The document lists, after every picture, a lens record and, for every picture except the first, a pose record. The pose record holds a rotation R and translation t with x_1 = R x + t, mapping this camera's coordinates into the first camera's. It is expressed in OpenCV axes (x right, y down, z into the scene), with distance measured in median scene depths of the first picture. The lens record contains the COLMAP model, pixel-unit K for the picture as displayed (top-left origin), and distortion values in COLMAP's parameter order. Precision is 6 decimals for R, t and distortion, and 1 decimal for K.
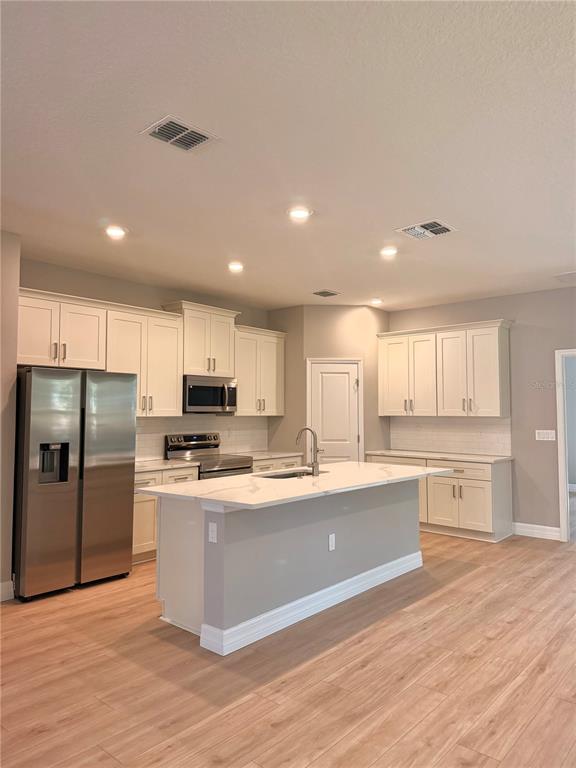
lens RADIAL K [[532.0, 0, 290.9], [0, 532.0, 379.4], [0, 0, 1]] dist [0.033274, -0.022733]
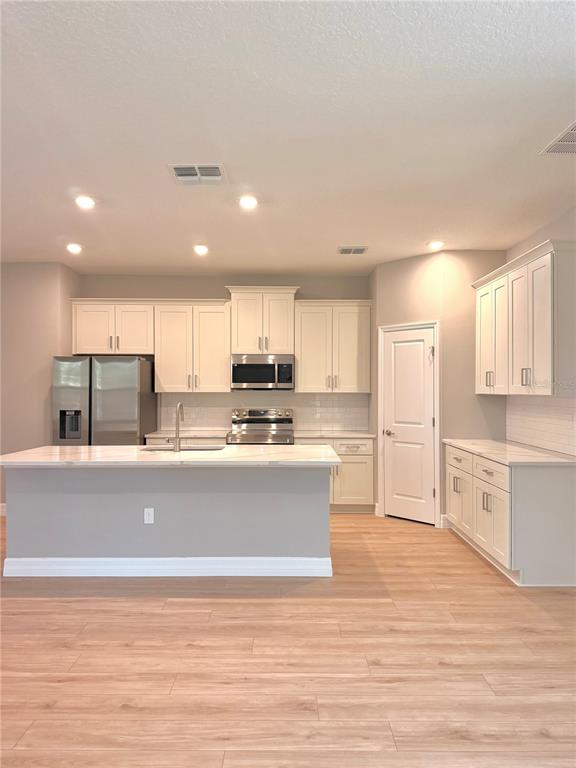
lens RADIAL K [[532.0, 0, 290.9], [0, 532.0, 388.0], [0, 0, 1]] dist [0.033274, -0.022733]
pose [[0.653651, -0.000124, -0.756796, 0.794010], [0.045007, 0.998236, 0.038710, 0.026345], [0.755456, -0.059364, 0.652504, 0.427433]]
